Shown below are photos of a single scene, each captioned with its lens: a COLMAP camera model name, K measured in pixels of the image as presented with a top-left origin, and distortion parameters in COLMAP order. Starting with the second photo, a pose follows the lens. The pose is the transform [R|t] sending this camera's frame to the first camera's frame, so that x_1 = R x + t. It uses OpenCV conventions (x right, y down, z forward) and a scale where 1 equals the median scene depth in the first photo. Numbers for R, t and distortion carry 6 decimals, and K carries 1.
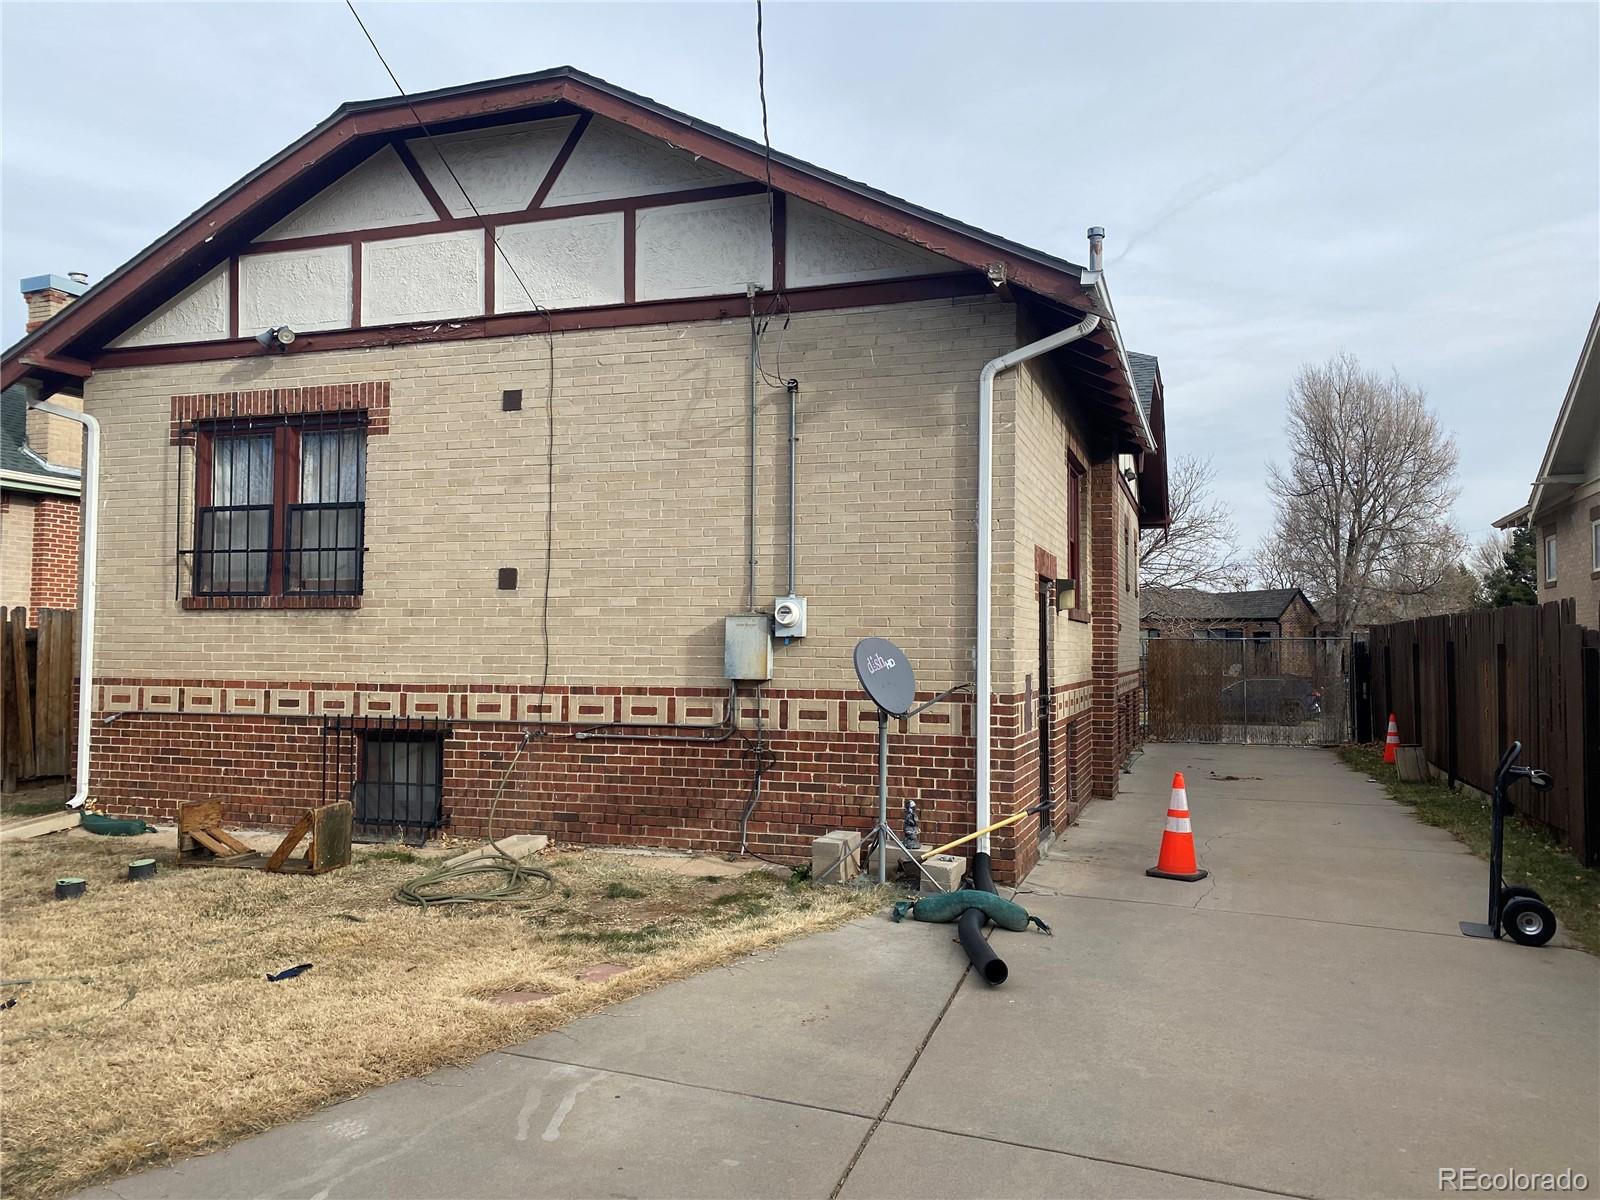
lens RADIAL K [[1227.6, 0, 802.1], [0, 1227.6, 593.1], [0, 0, 1]] dist [0.069681, -0.040650]
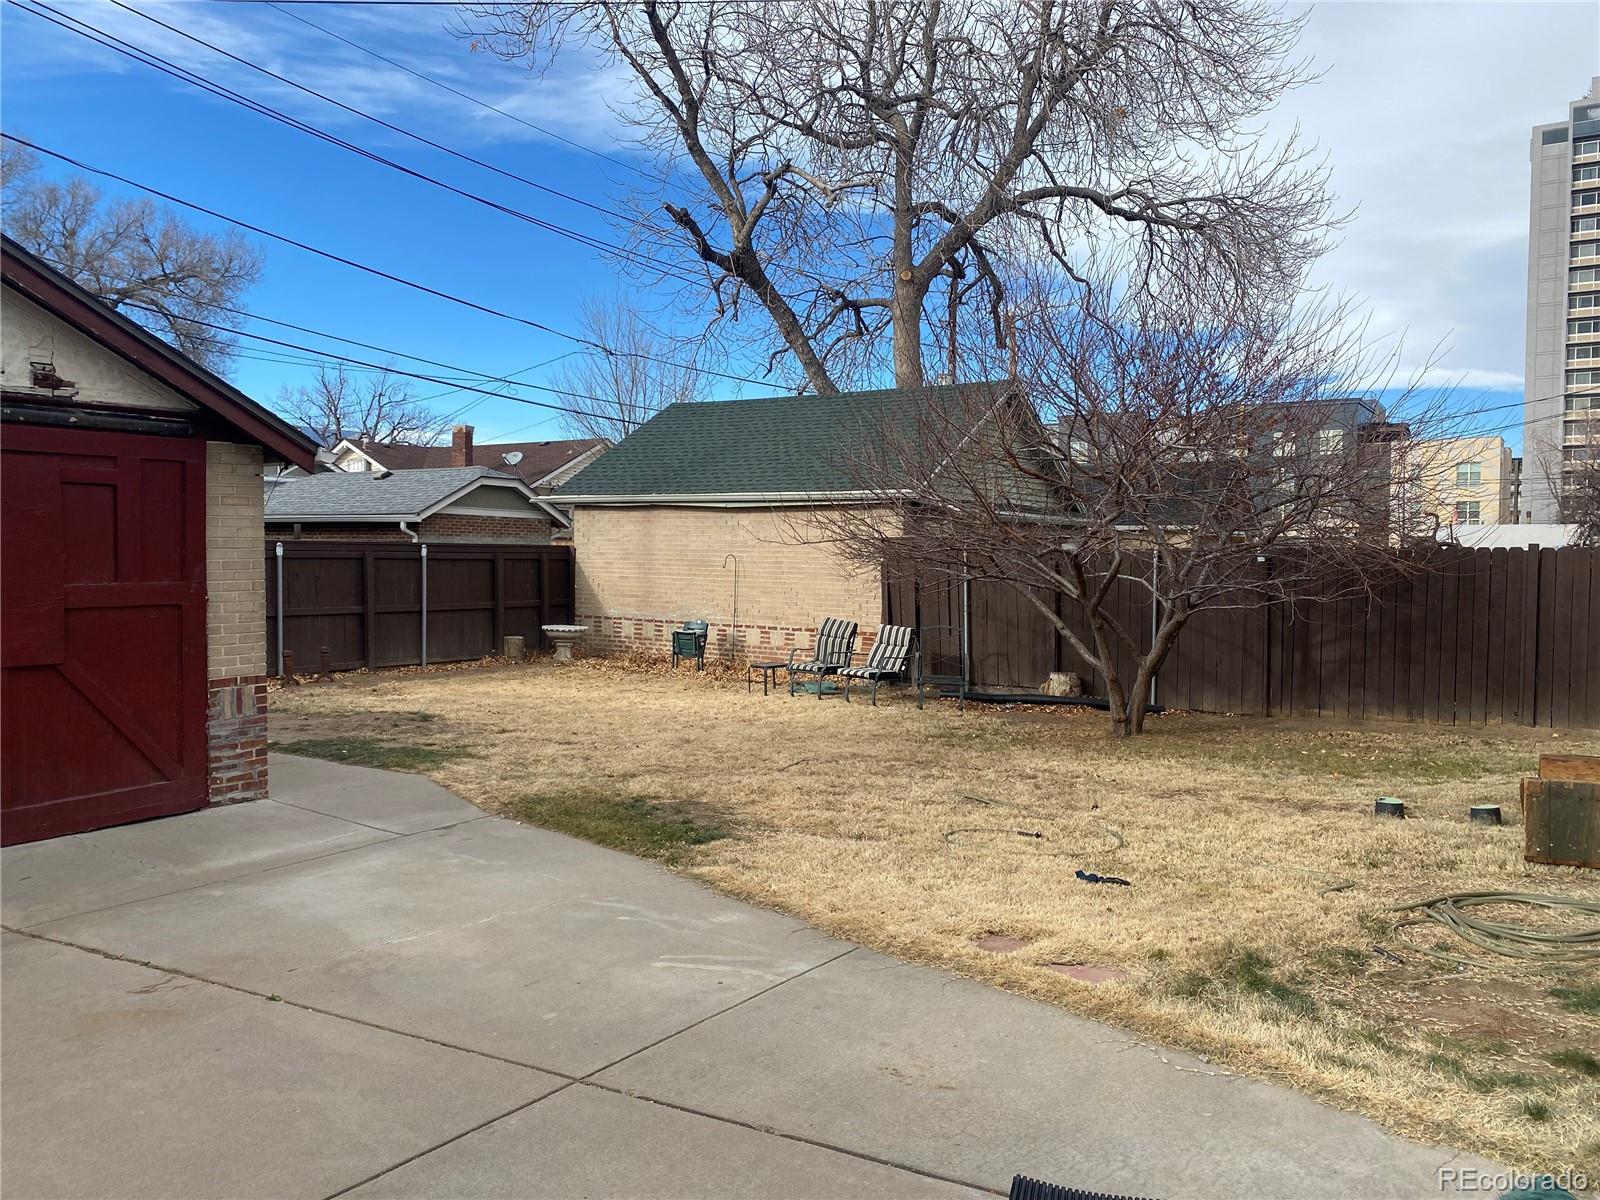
lens RADIAL K [[1227.6, 0, 791.6], [0, 1227.6, 595.8], [0, 0, 1]] dist [0.069681, -0.040650]
pose [[-0.260968, 0.020991, -0.965119, 0.449901], [0.035316, 0.999302, 0.012185, 0.031167], [0.964701, -0.030904, -0.261528, 0.705101]]
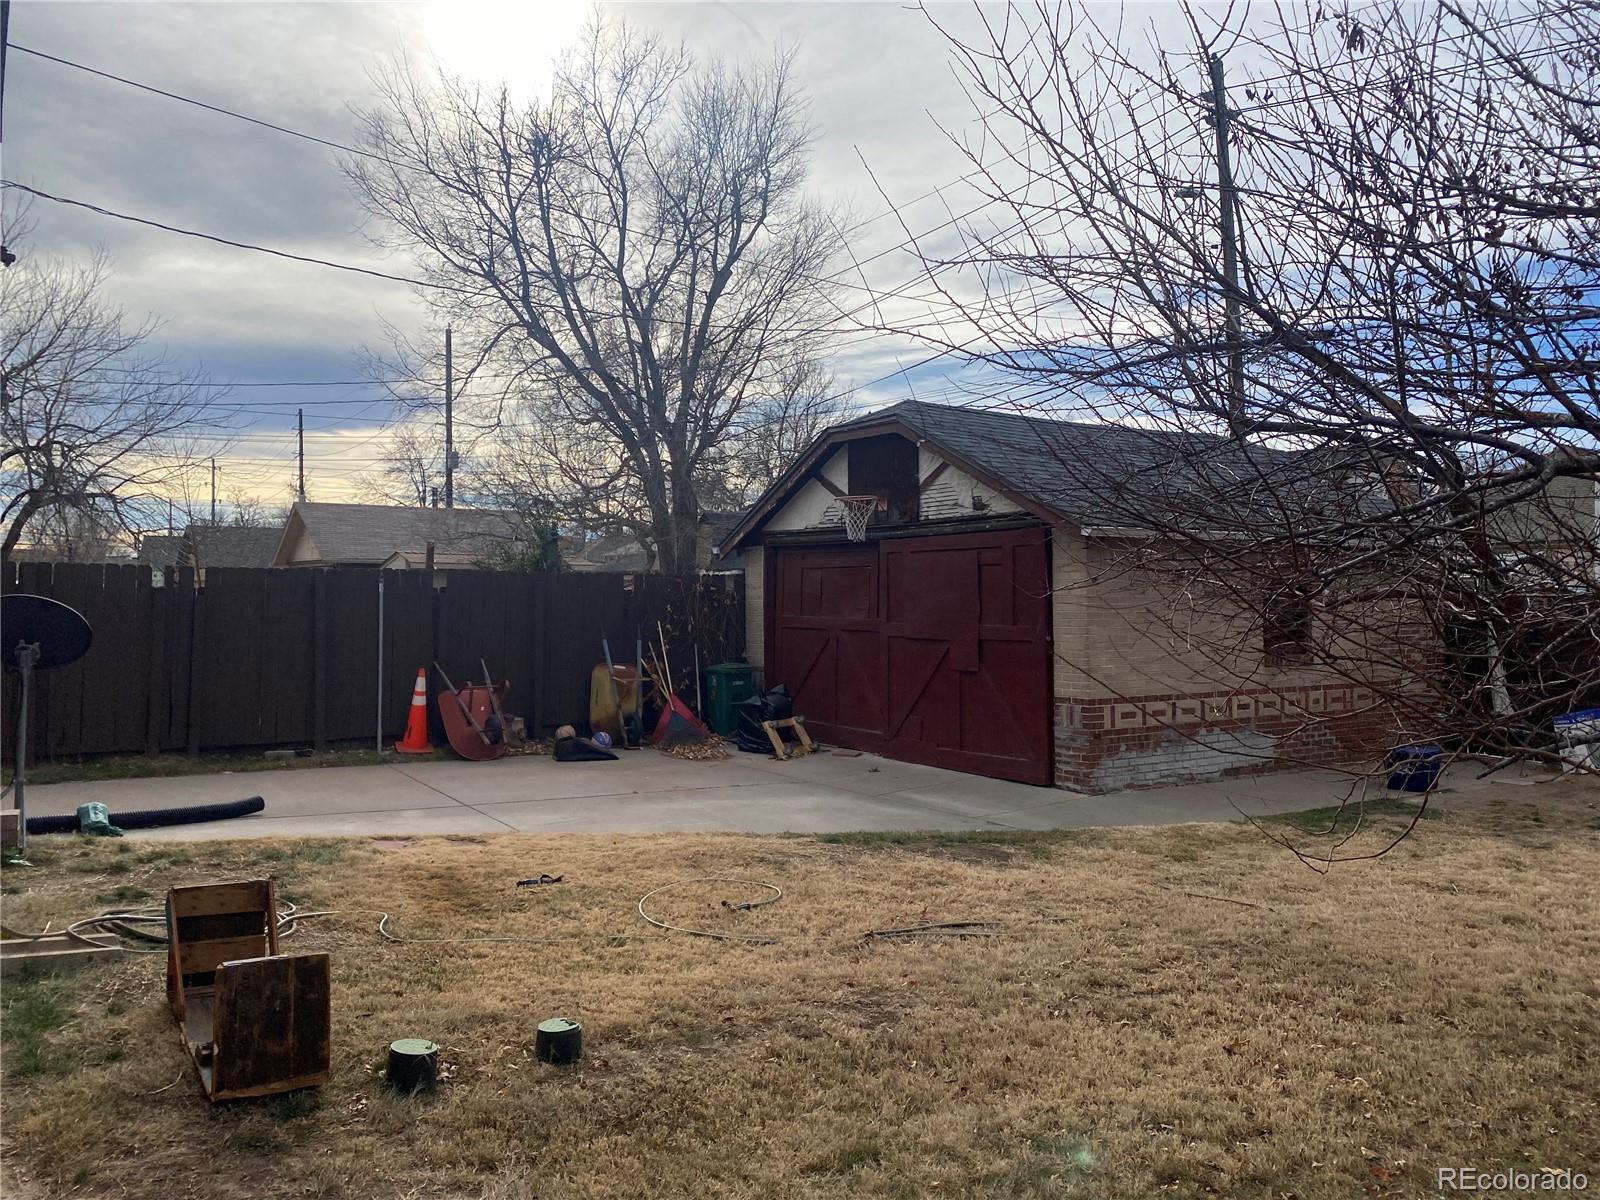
lens RADIAL K [[1227.6, 0, 798.4], [0, 1227.6, 606.0], [0, 0, 1]] dist [0.069681, -0.040650]
pose [[-0.776415, -0.016991, 0.629993, -0.942144], [-0.042314, 0.998786, -0.025210, 0.038641], [-0.628800, -0.046231, -0.776192, 1.221818]]
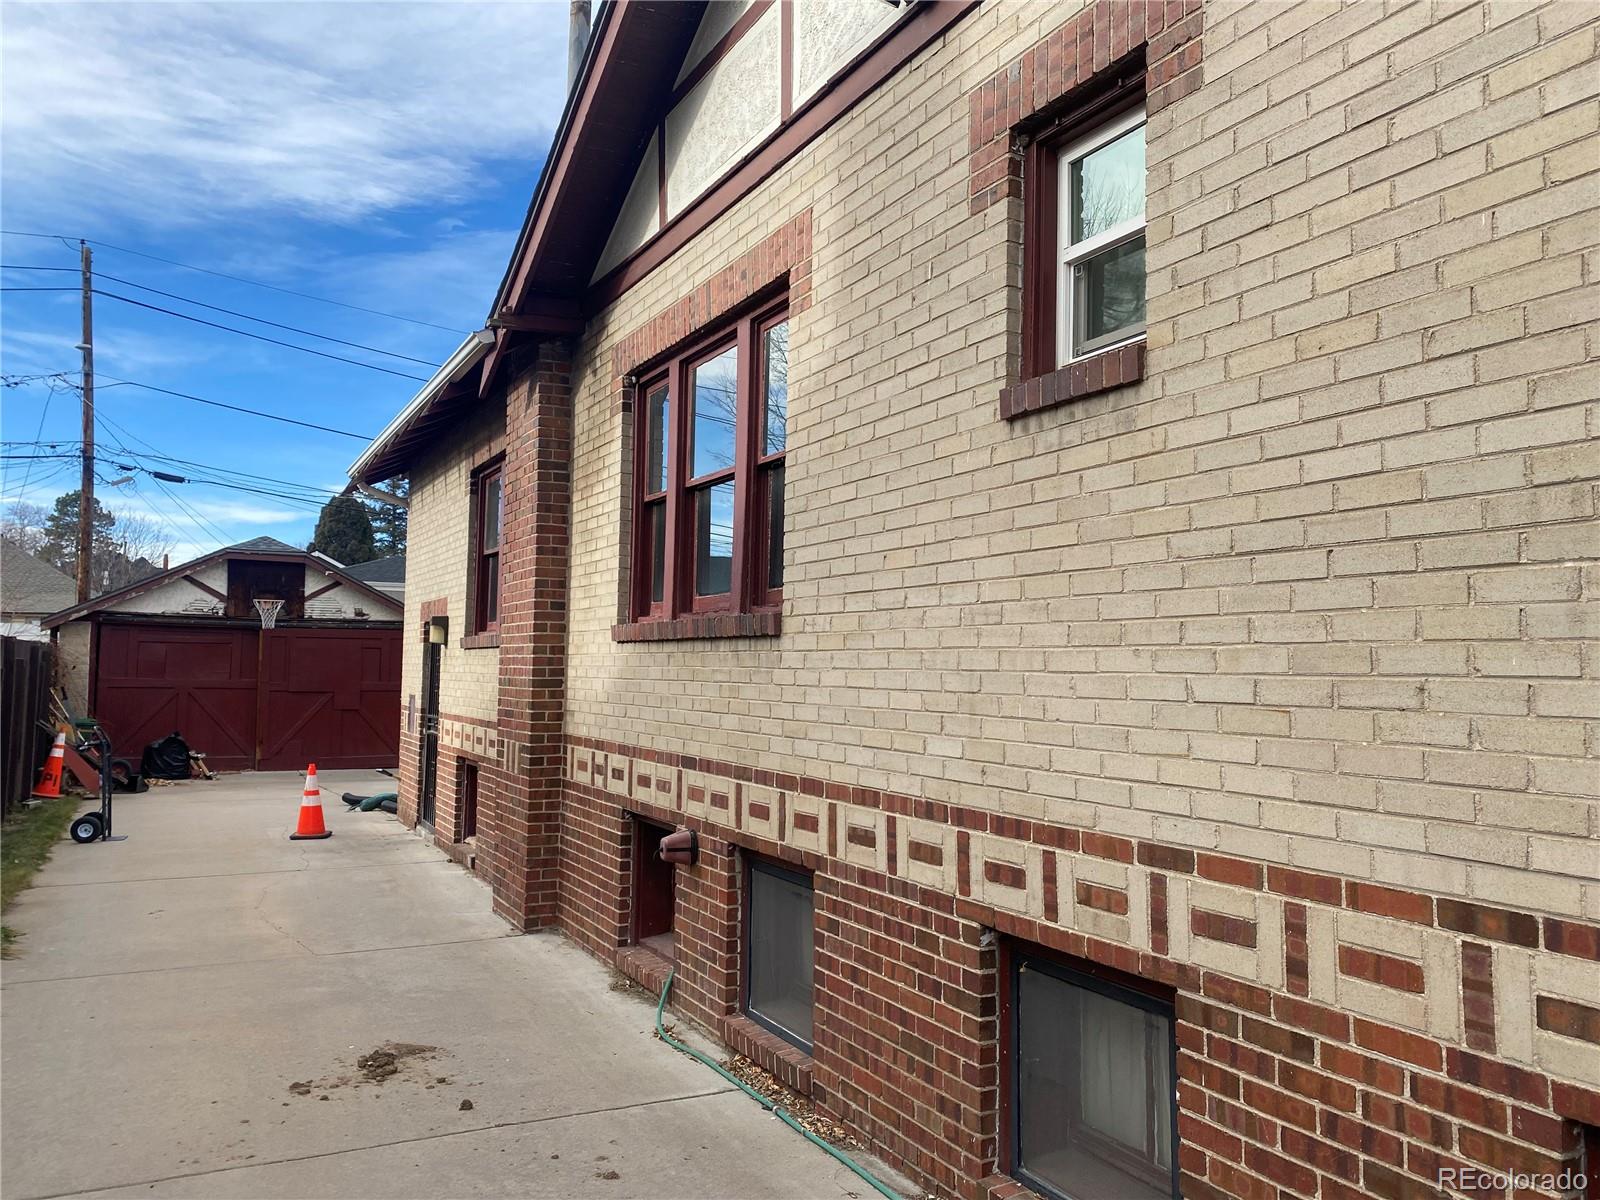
lens RADIAL K [[1227.6, 0, 745.8], [0, 1227.6, 587.0], [0, 0, 1]] dist [0.069681, -0.040650]
pose [[-0.724347, -0.069268, -0.685947, 0.906159], [0.012288, 0.993485, -0.113299, 0.115709], [0.689326, -0.090497, -0.718776, 2.312299]]
